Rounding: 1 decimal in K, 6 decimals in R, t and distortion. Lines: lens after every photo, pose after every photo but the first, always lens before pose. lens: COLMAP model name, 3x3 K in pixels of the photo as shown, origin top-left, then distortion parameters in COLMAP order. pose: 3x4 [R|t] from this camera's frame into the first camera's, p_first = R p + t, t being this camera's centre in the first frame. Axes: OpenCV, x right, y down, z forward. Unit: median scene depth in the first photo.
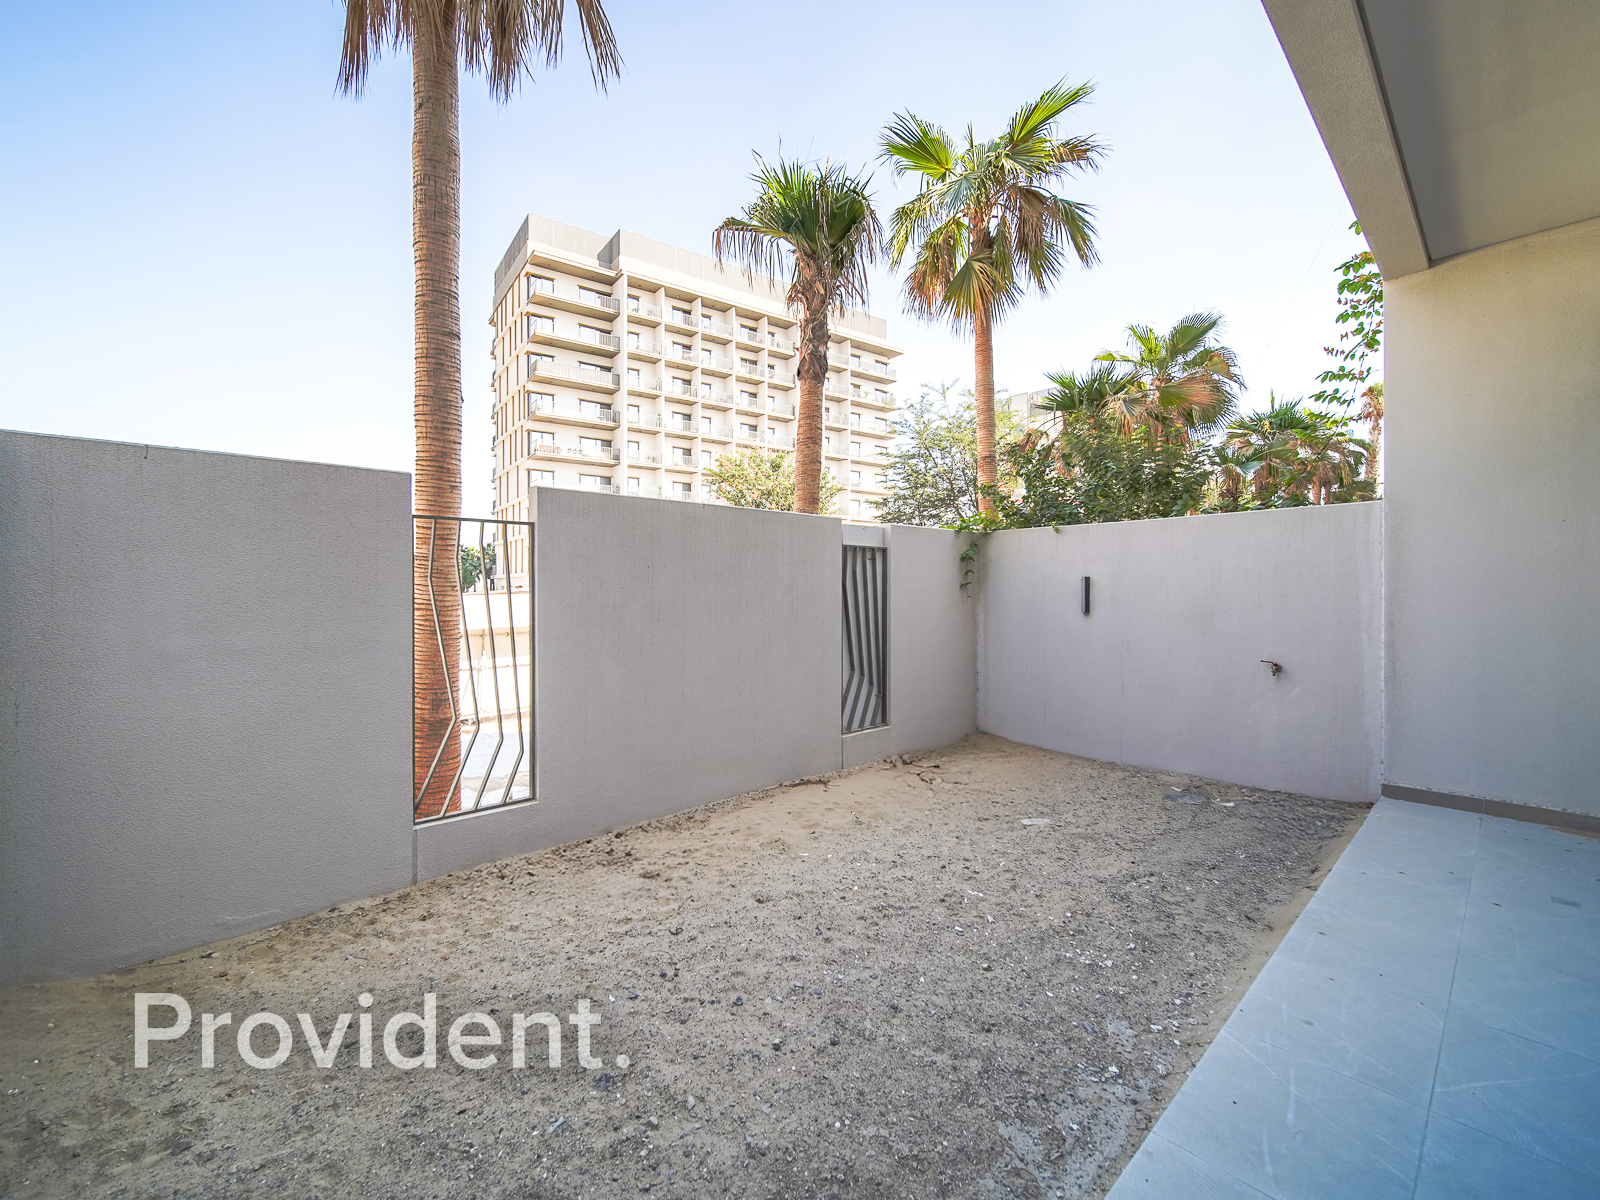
lens RADIAL K [[680.2, 0, 763.5], [0, 680.2, 594.5], [0, 0, 1]] dist [0.001244, 0.000041]
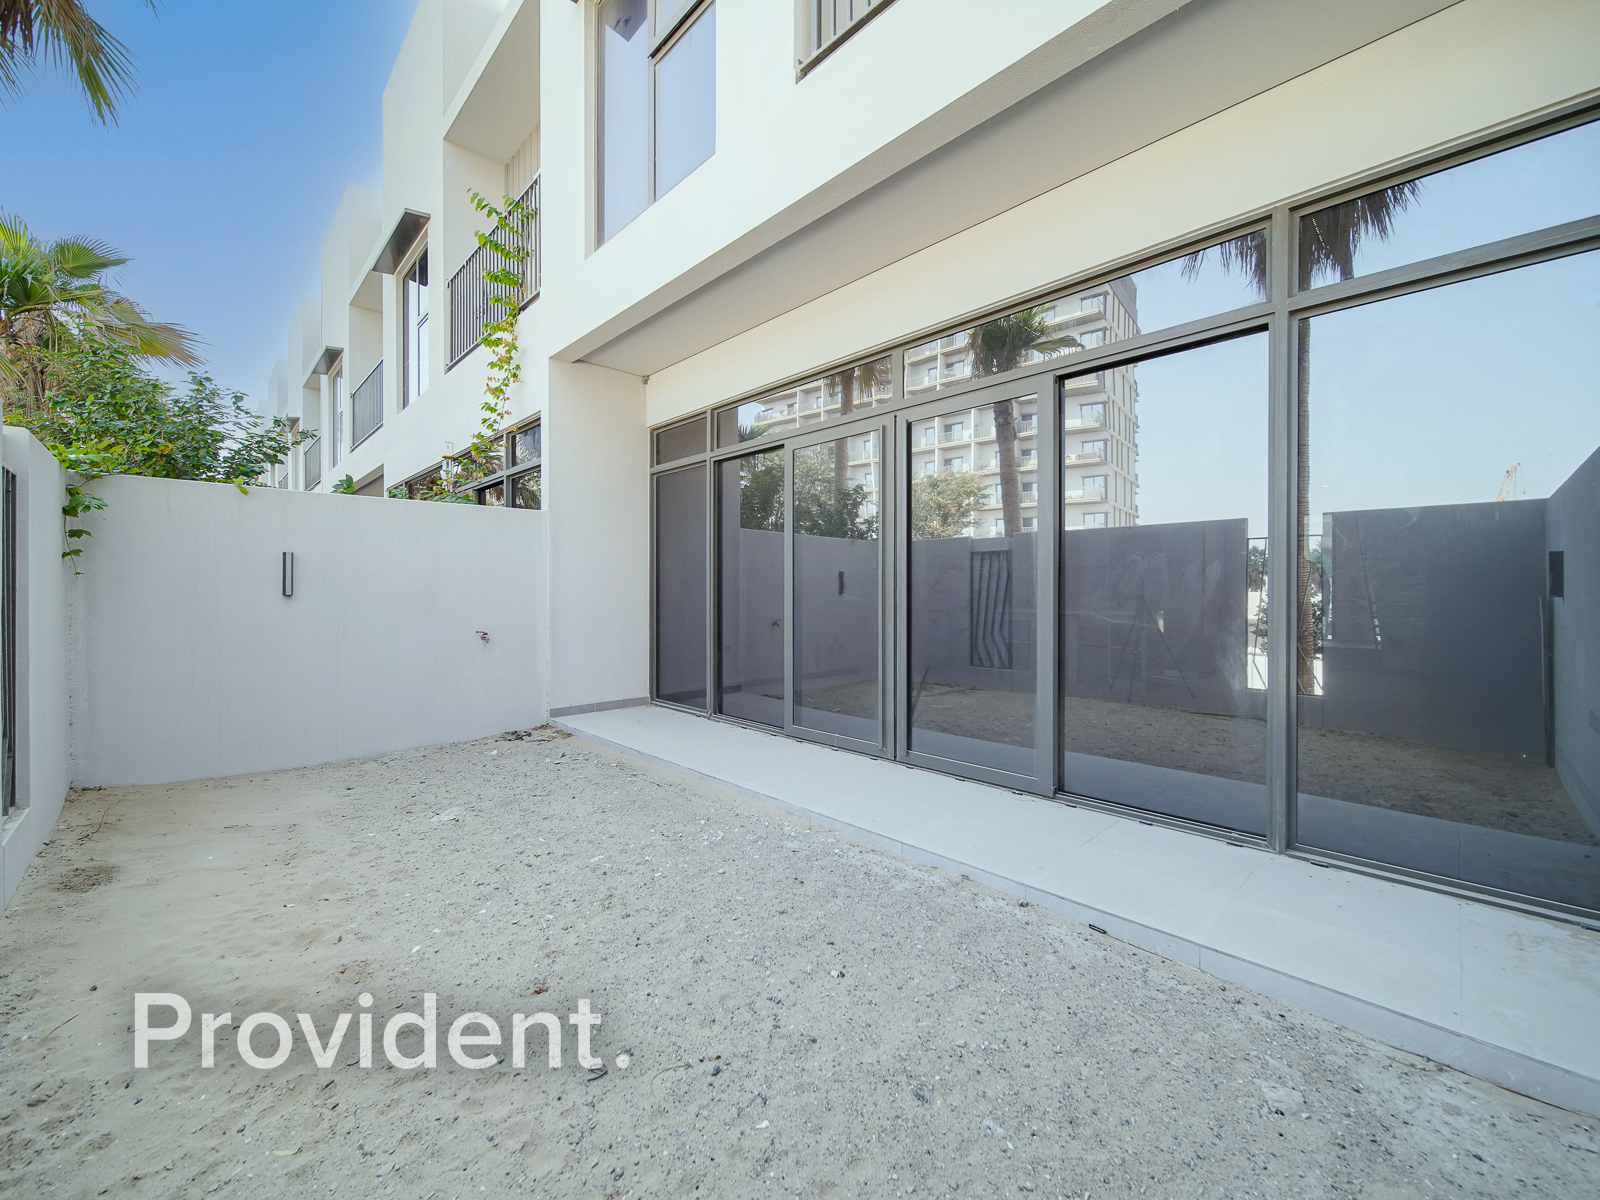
lens RADIAL K [[680.2, 0, 763.5], [0, 680.2, 594.5], [0, 0, 1]] dist [0.001244, 0.000041]
pose [[-0.071685, 0.002191, 0.997425, -0.834276], [0.004997, 0.999986, -0.001838, 0.062860], [-0.997415, 0.004852, -0.071695, 0.970929]]
